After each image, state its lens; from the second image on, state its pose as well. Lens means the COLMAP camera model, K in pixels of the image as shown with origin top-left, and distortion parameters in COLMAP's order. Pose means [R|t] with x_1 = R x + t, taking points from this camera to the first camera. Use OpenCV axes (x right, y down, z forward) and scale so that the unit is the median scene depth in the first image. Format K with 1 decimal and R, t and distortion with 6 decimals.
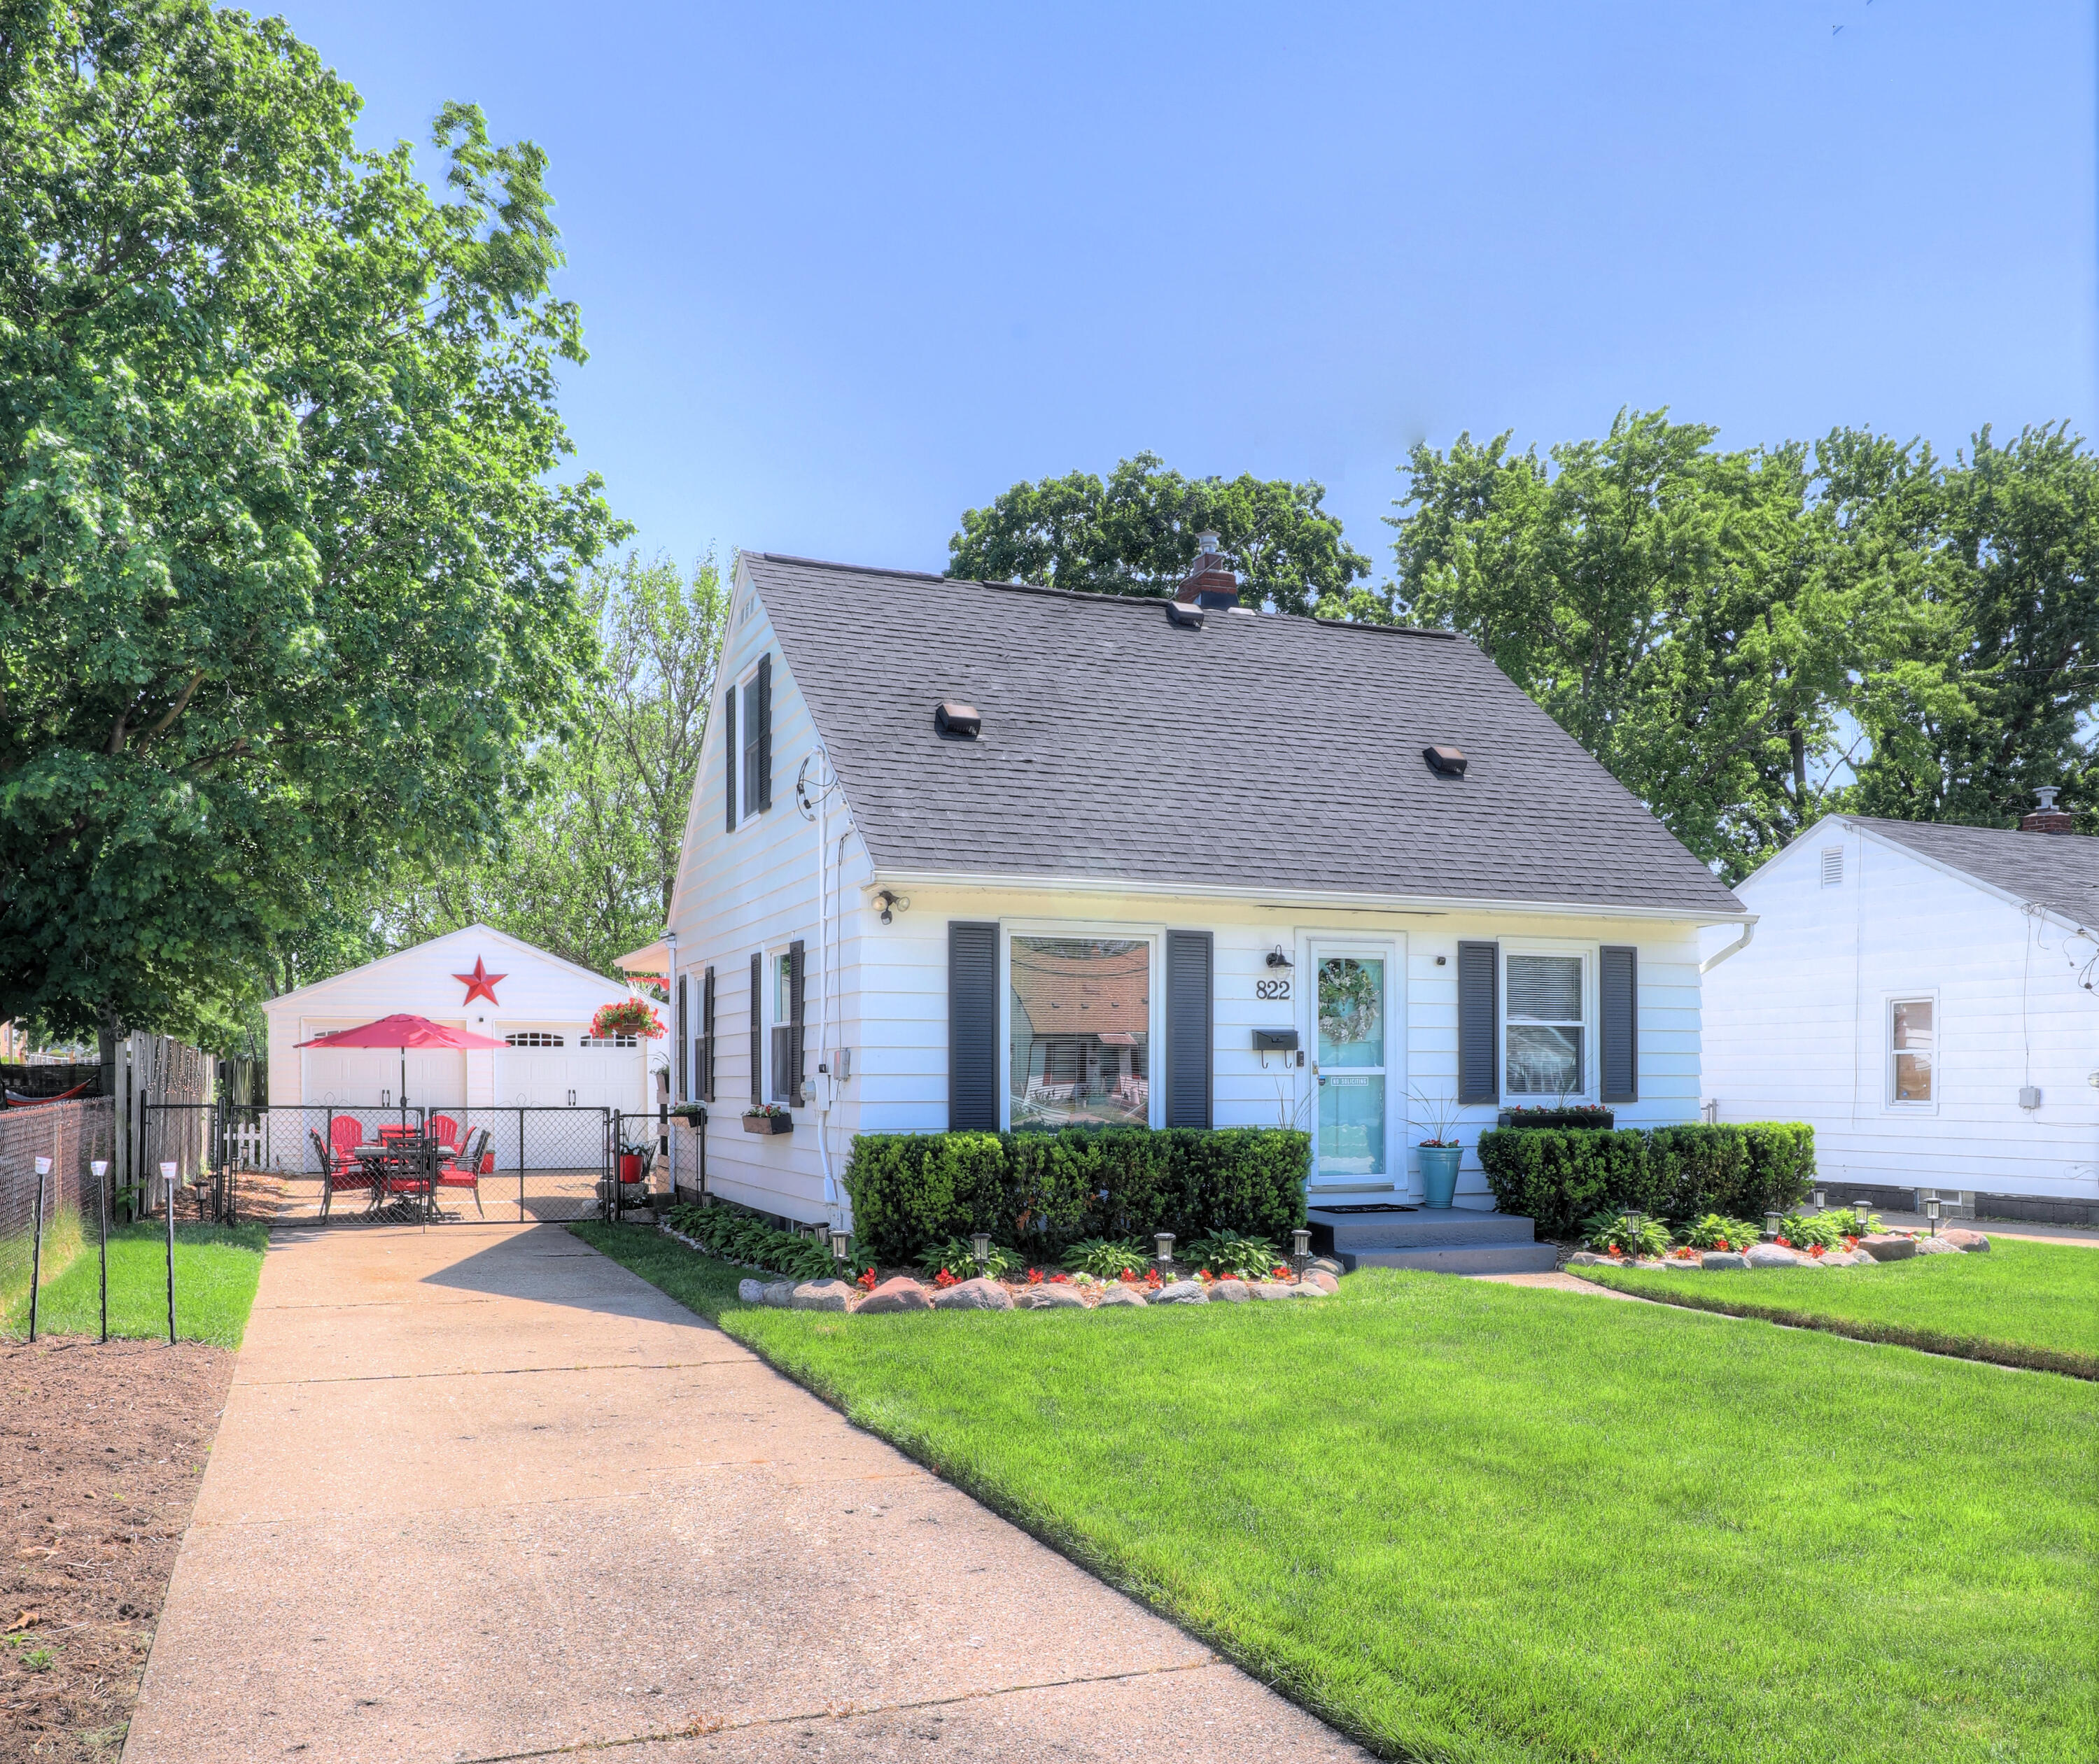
lens RADIAL K [[2212.0, 0, 1049.5], [0, 2212.0, 882.0], [0, 0, 1]] dist [-0.079672, 0.016348]
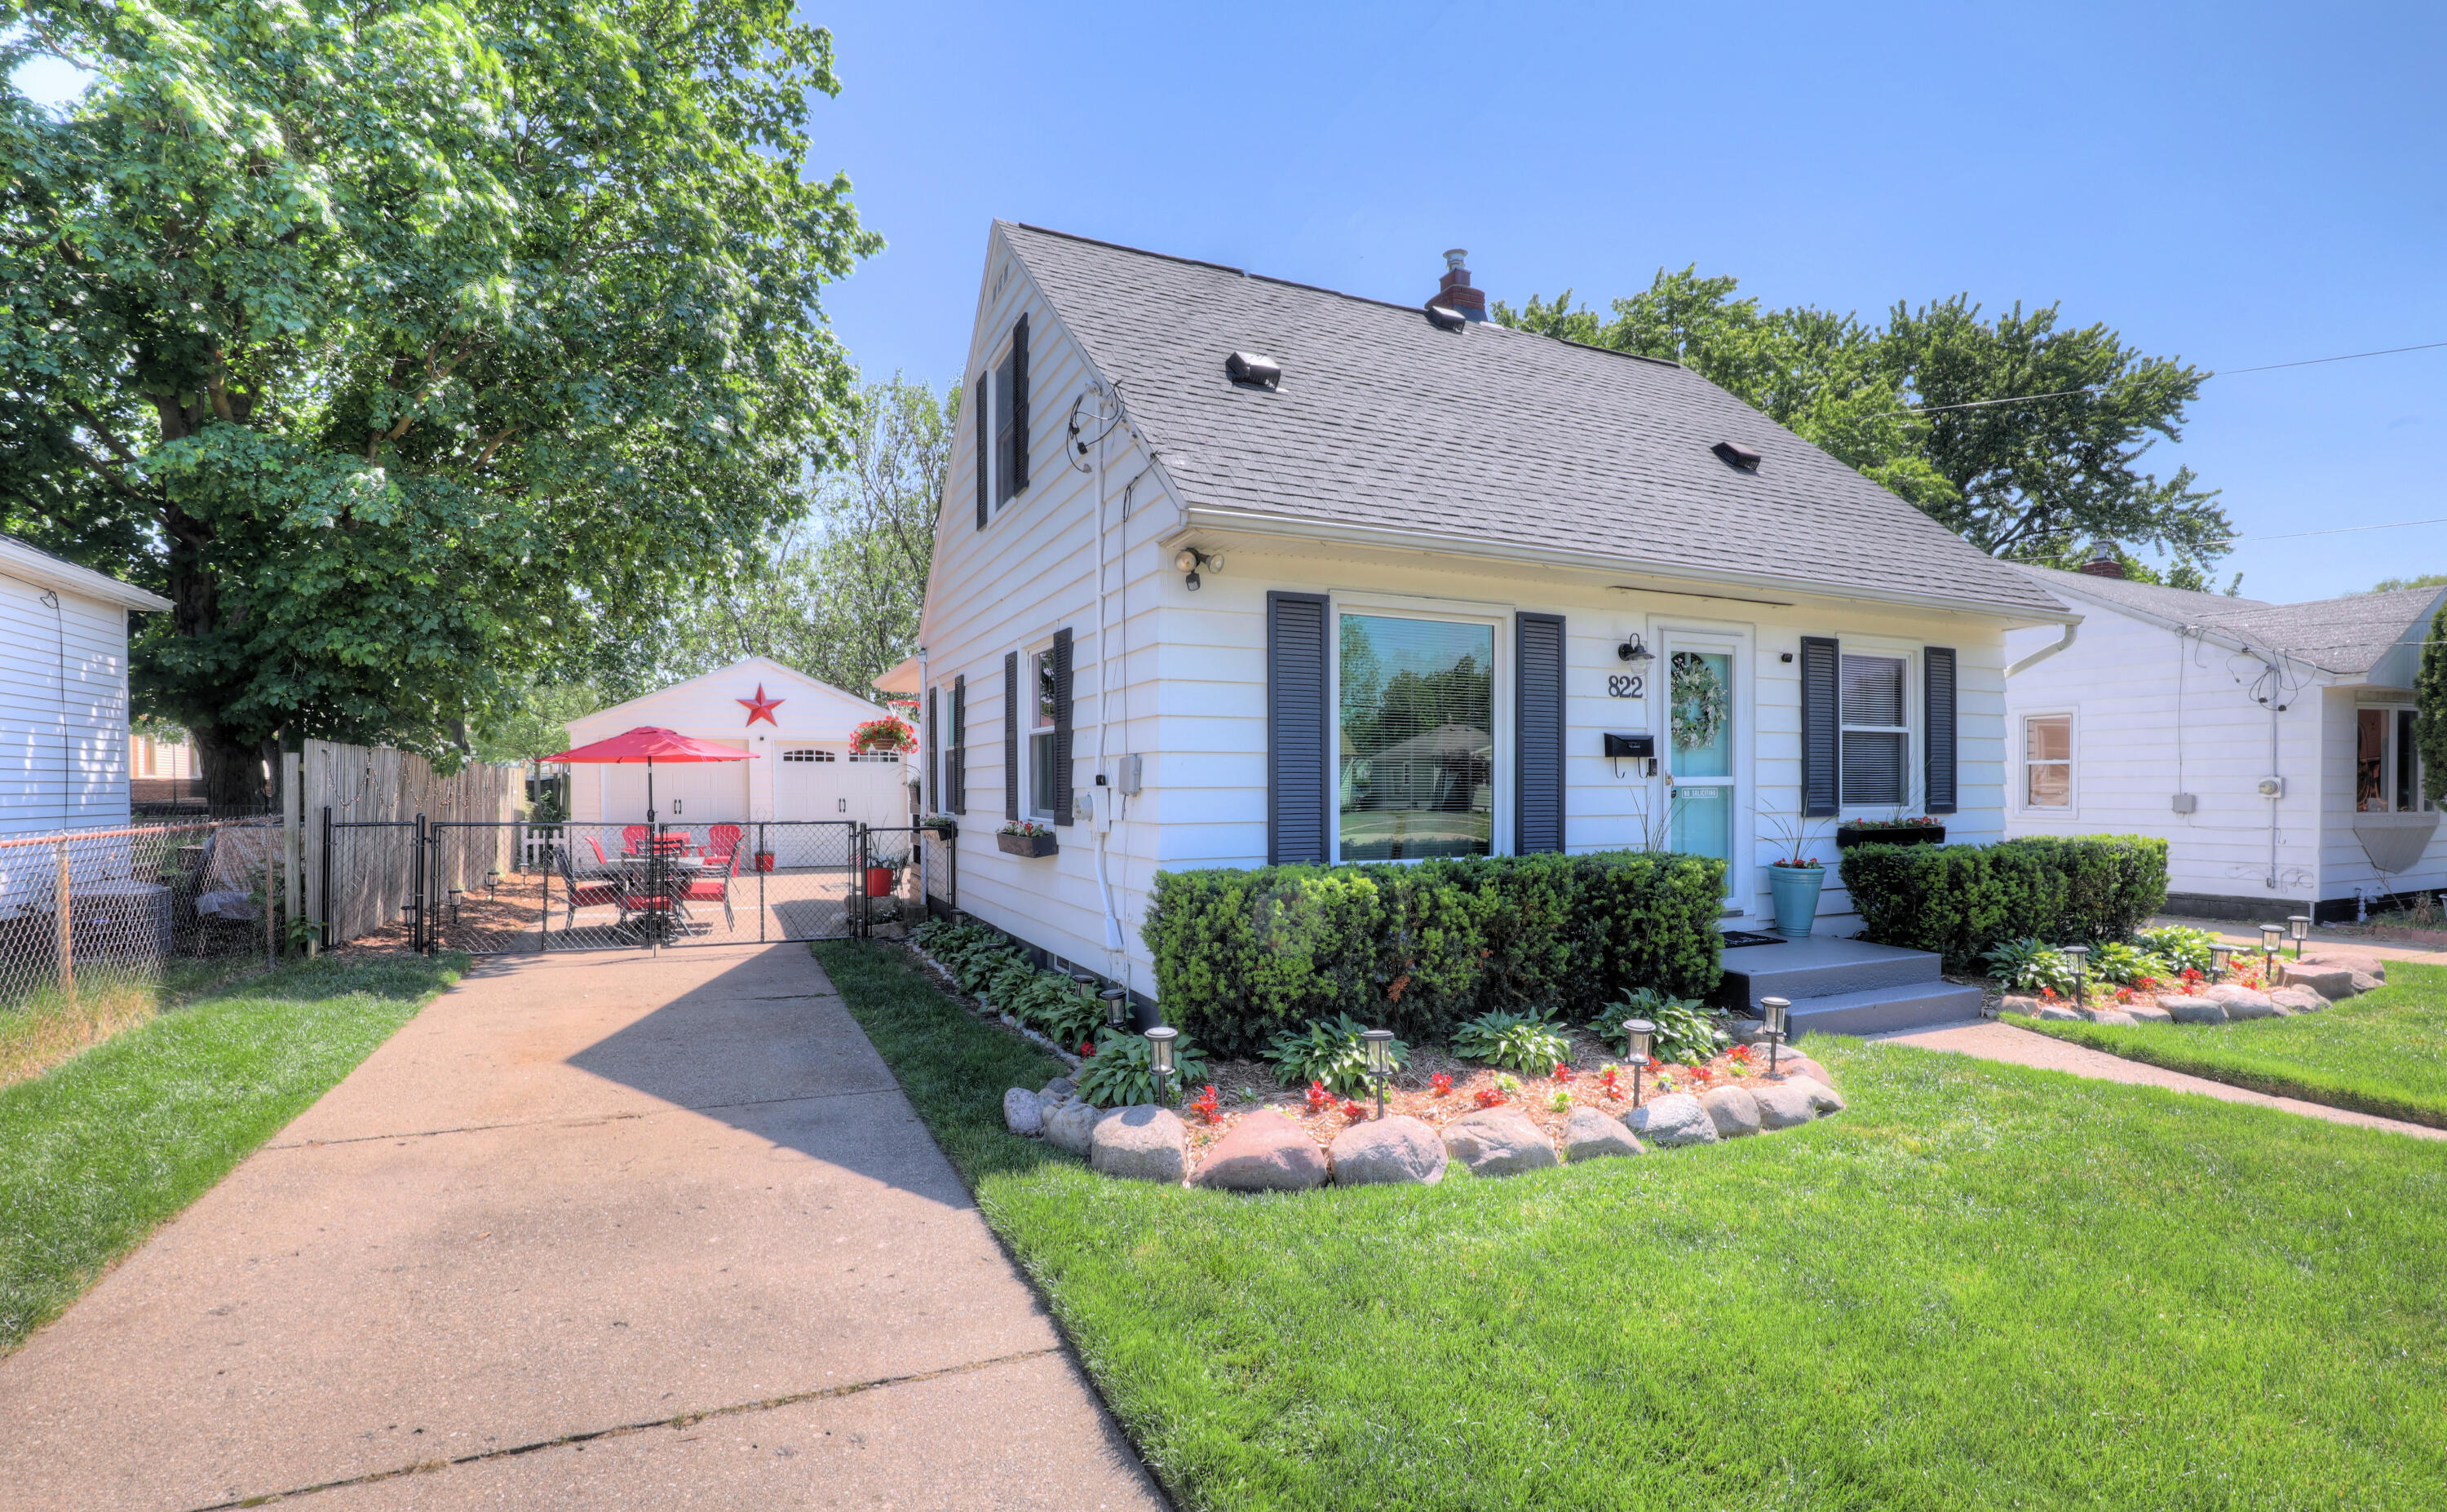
lens RADIAL K [[1322.8, 0, 1218.6], [0, 1322.8, 705.5], [0, 0, 1]] dist [-0.059149, -0.000503]
pose [[0.999190, -0.000461, 0.040240, -0.073608], [-0.000693, 0.999589, 0.028653, 0.040316], [-0.040237, -0.028657, 0.998779, 0.481372]]
